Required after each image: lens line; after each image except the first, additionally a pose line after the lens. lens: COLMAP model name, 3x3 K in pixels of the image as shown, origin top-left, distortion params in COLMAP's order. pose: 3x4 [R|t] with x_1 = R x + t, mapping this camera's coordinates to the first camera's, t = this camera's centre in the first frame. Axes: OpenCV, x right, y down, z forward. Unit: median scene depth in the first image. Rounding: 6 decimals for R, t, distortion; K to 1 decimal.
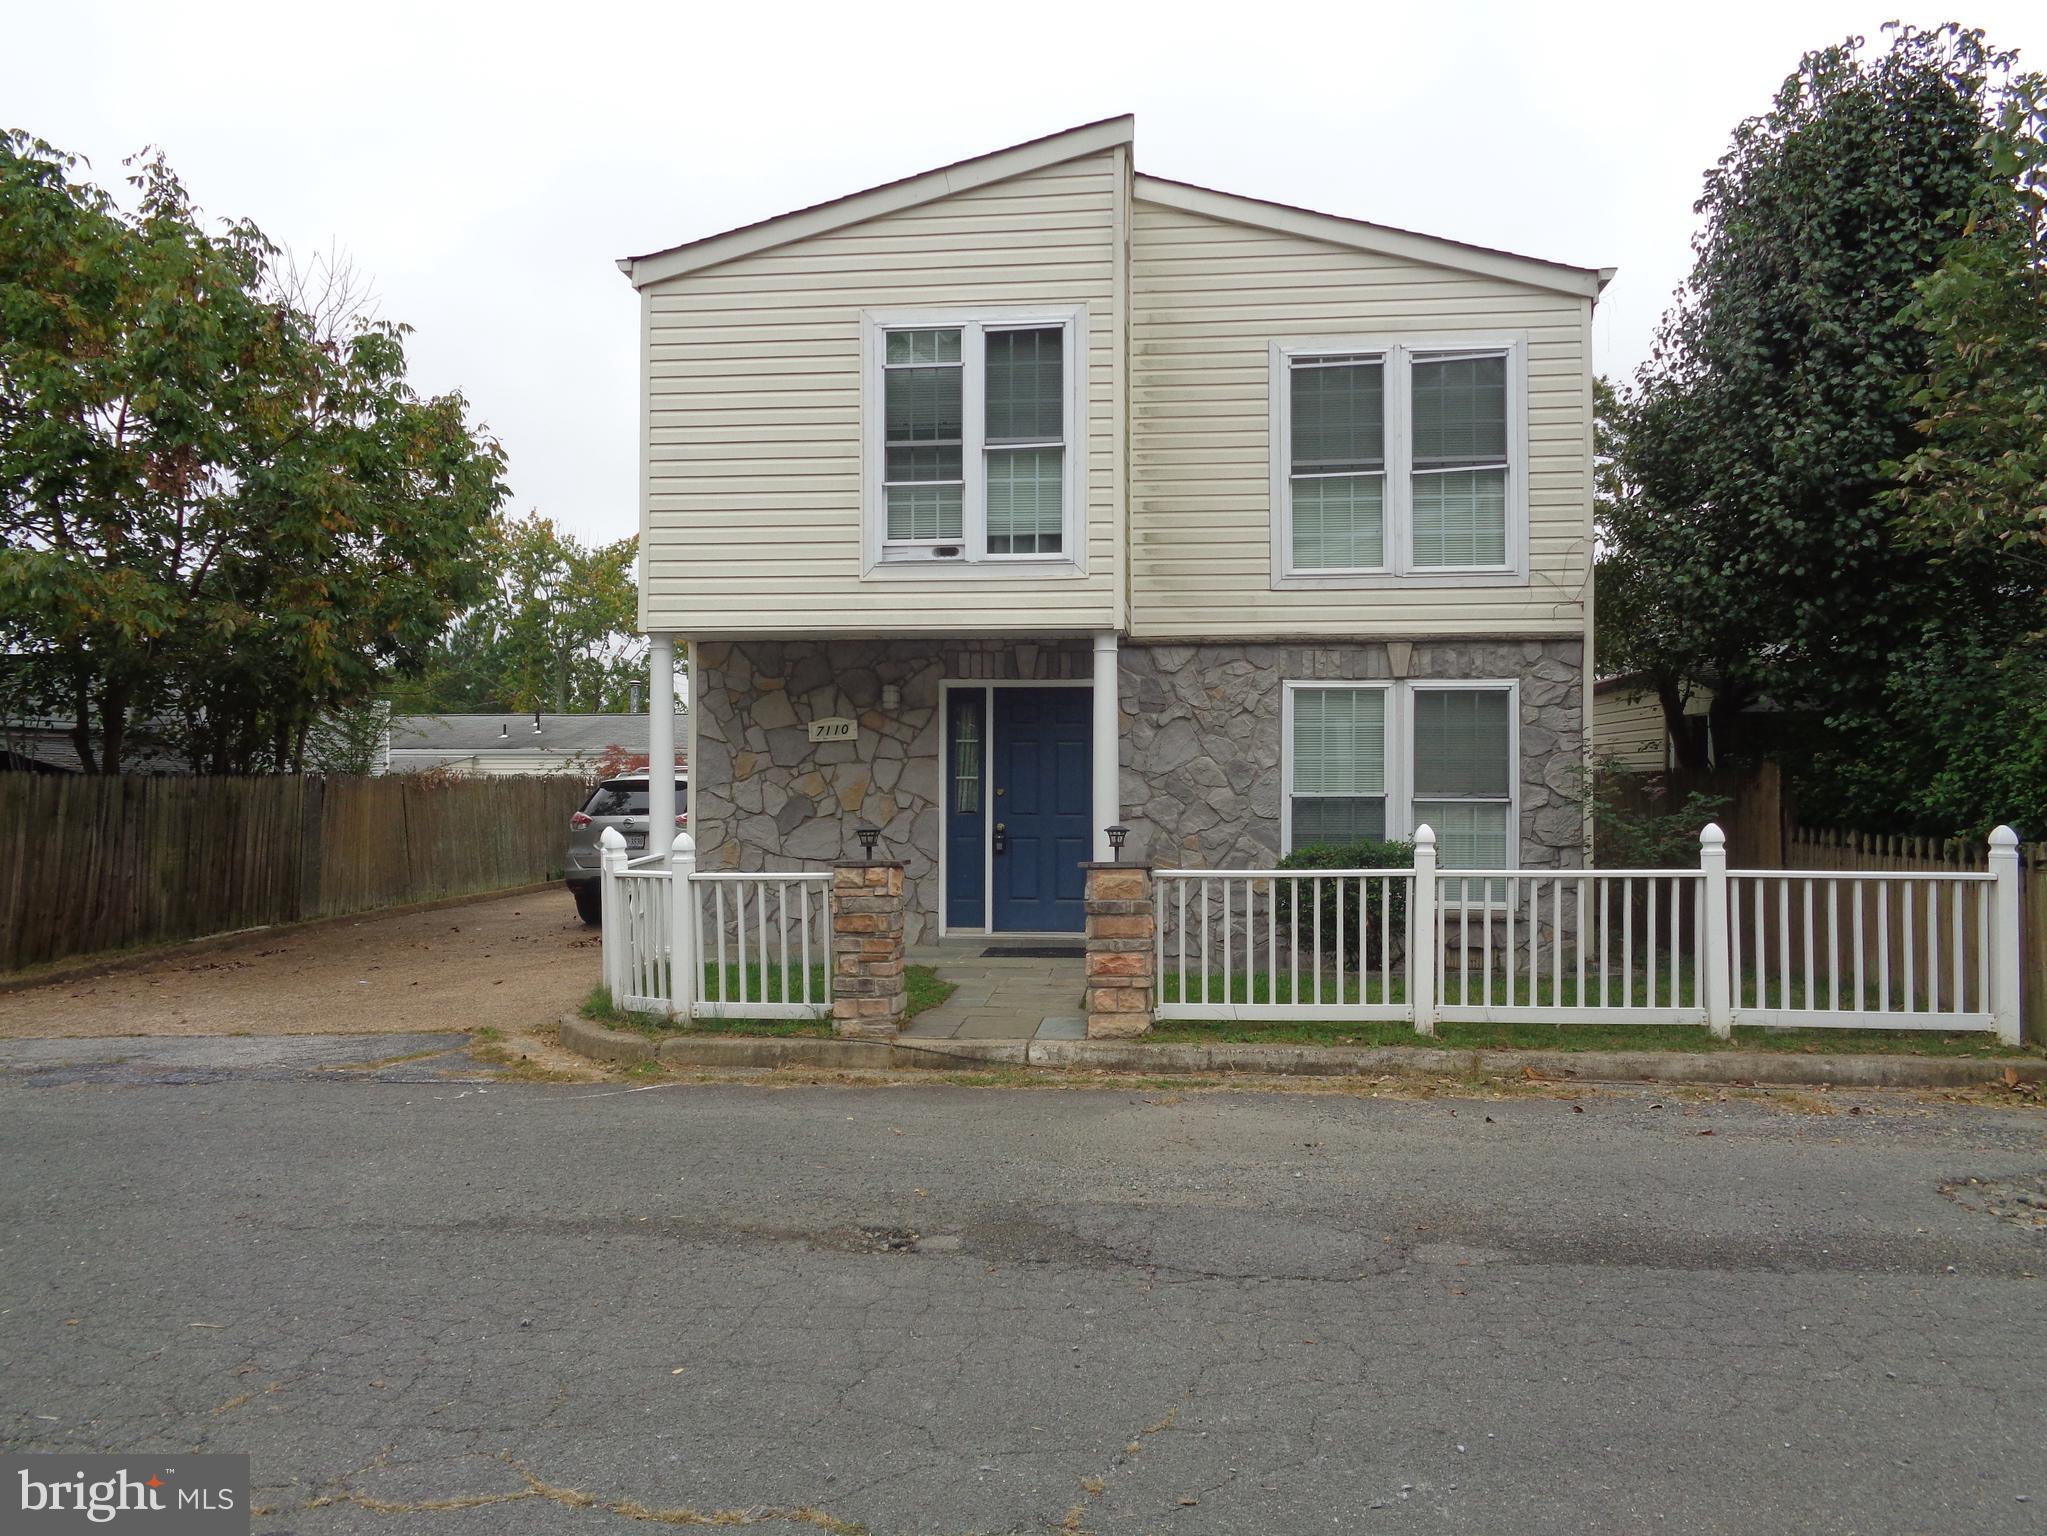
lens RADIAL K [[1528.9, 0, 1035.8], [0, 1528.9, 722.9], [0, 0, 1]] dist [-0.006203, 0.009790]
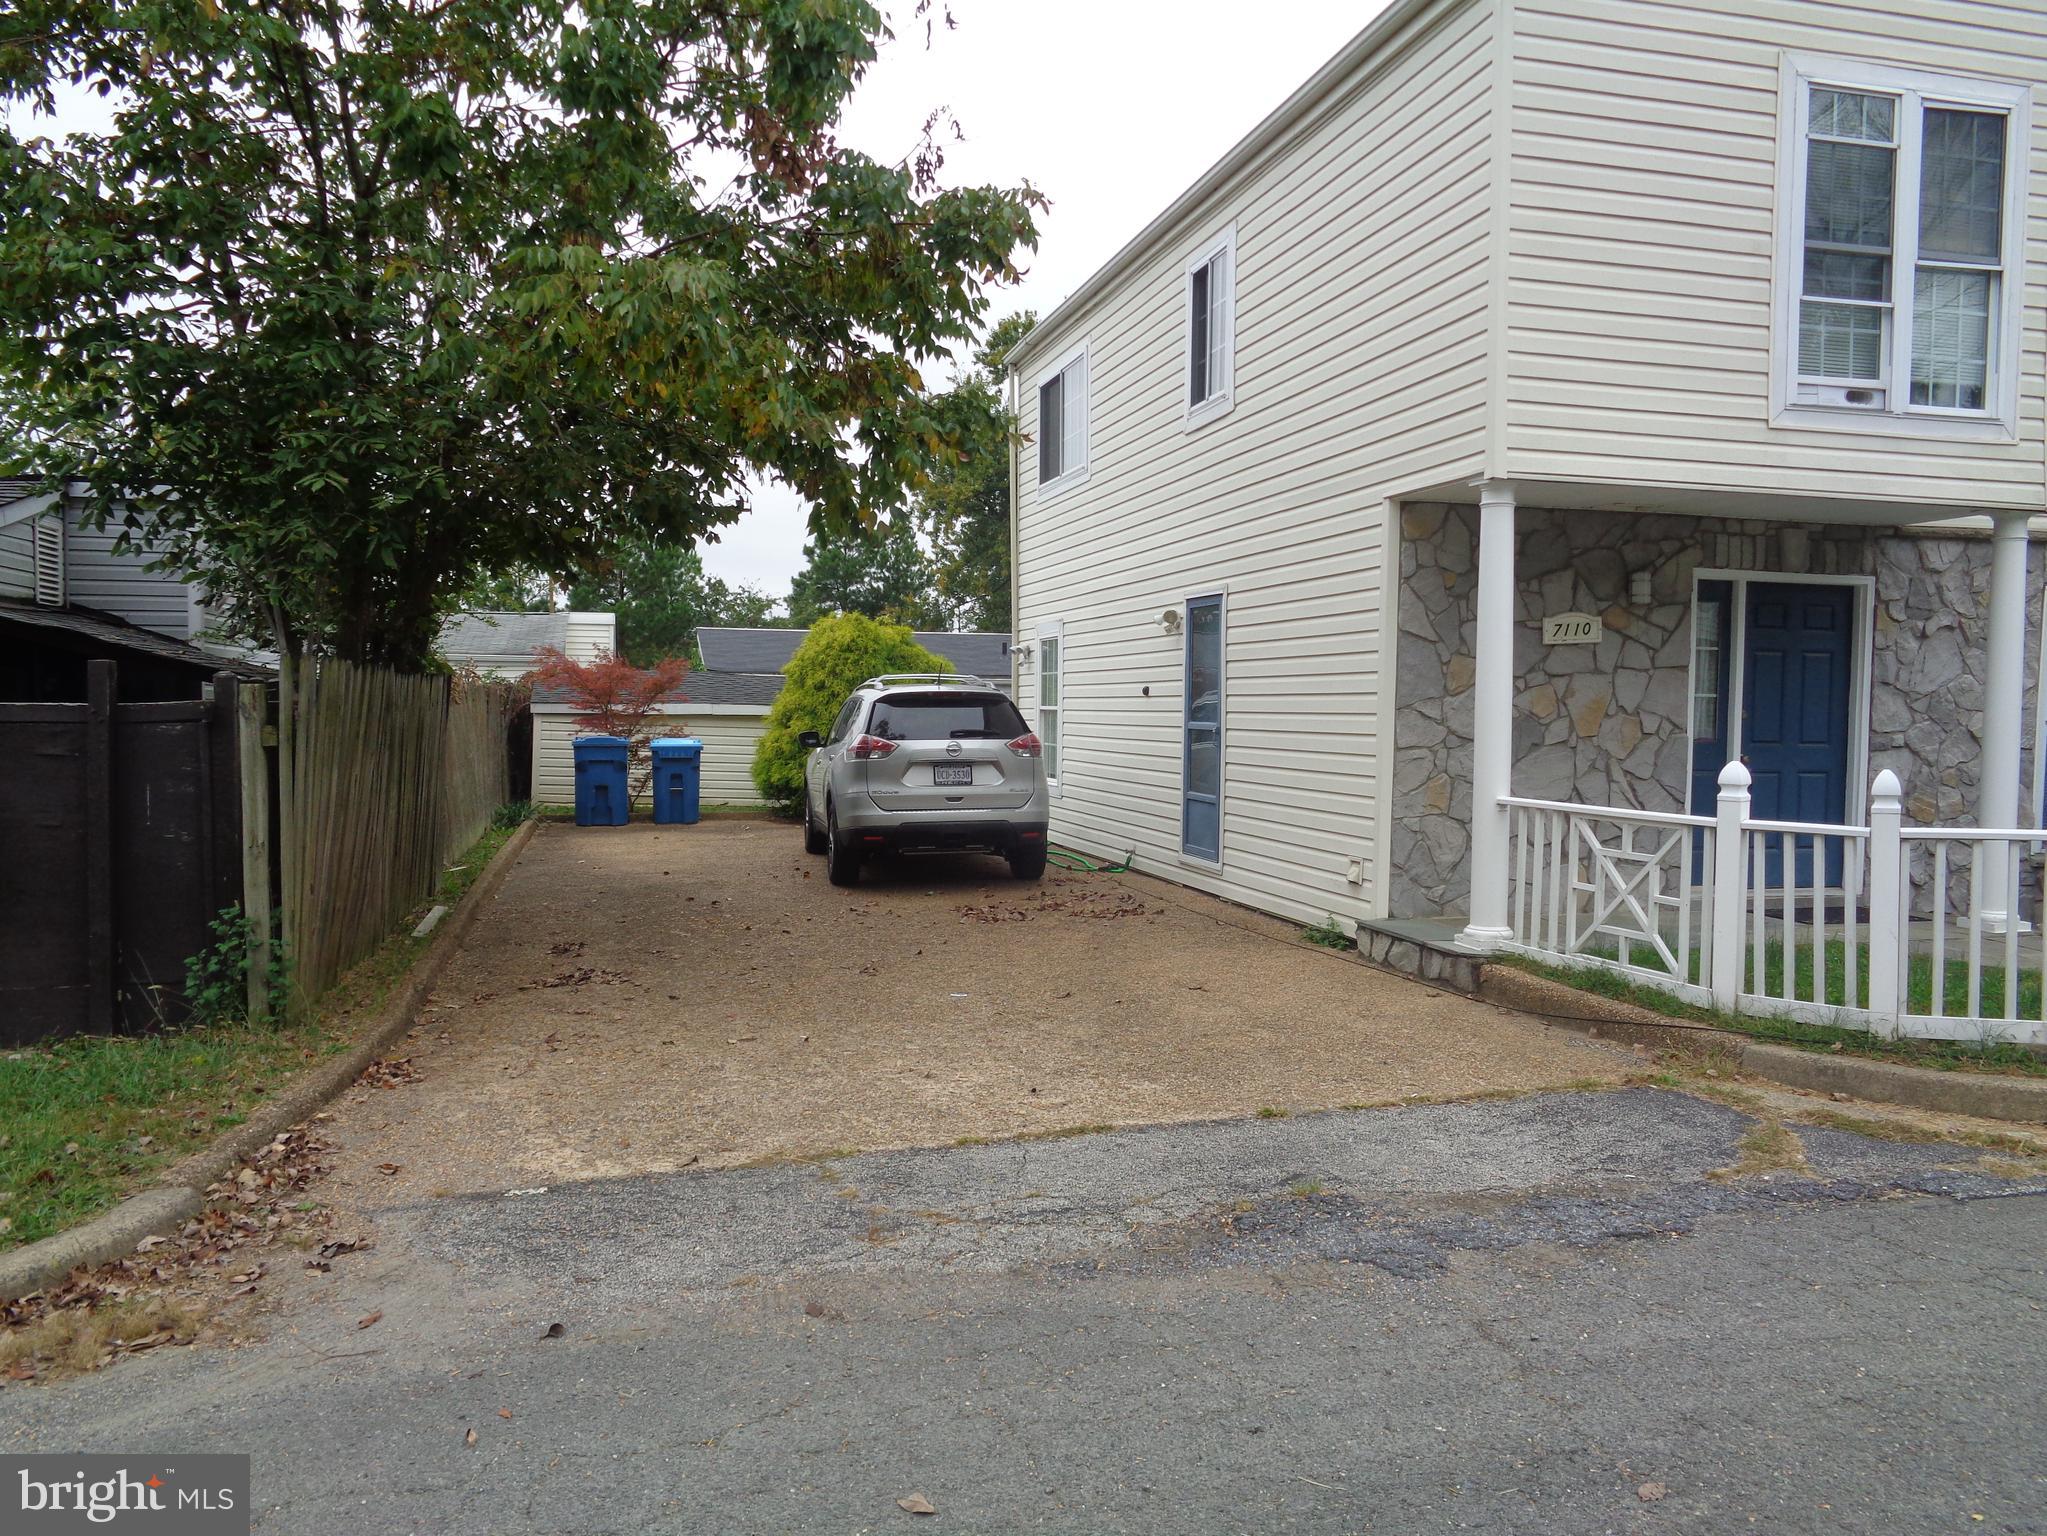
lens RADIAL K [[1528.9, 0, 1018.4], [0, 1528.9, 748.8], [0, 0, 1]] dist [-0.006203, 0.009790]
pose [[0.938119, 0.002608, 0.346304, -0.662168], [-0.026341, 0.997612, 0.063843, 0.022841], [-0.345310, -0.069015, 0.935948, 0.395335]]
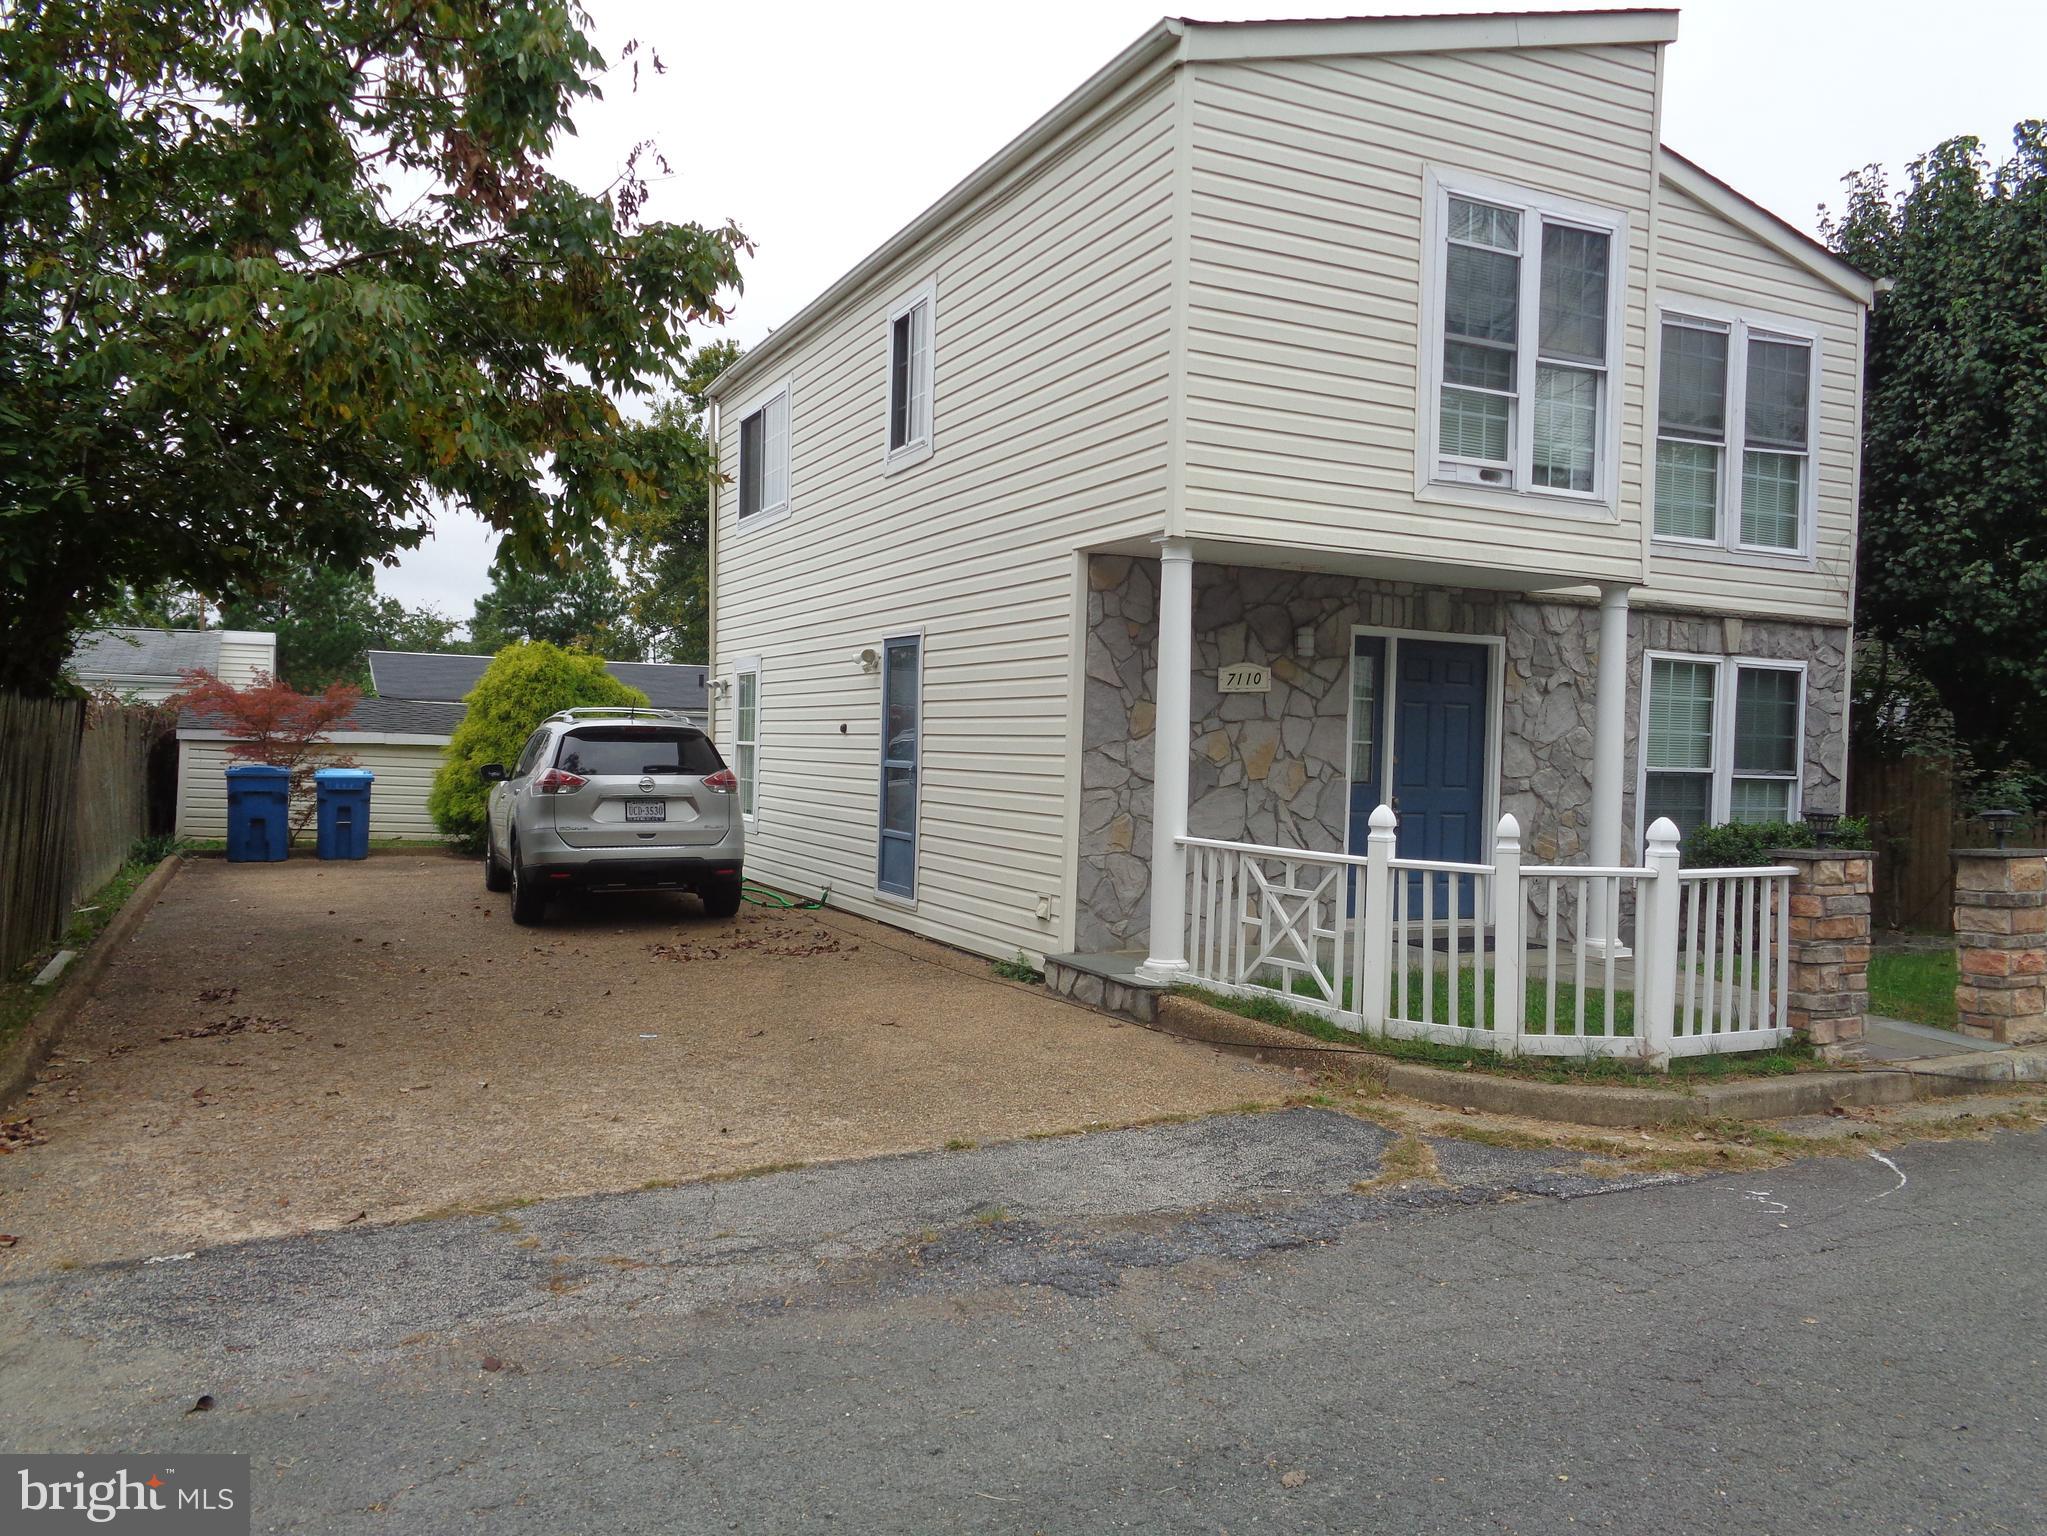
lens RADIAL K [[1528.9, 0, 1017.4], [0, 1528.9, 736.5], [0, 0, 1]] dist [-0.006203, 0.009790]
pose [[0.852685, 0.027006, 0.521727, -0.666042], [-0.047465, 0.998537, 0.025887, 0.020219], [-0.520265, -0.046837, 0.852720, 0.384672]]
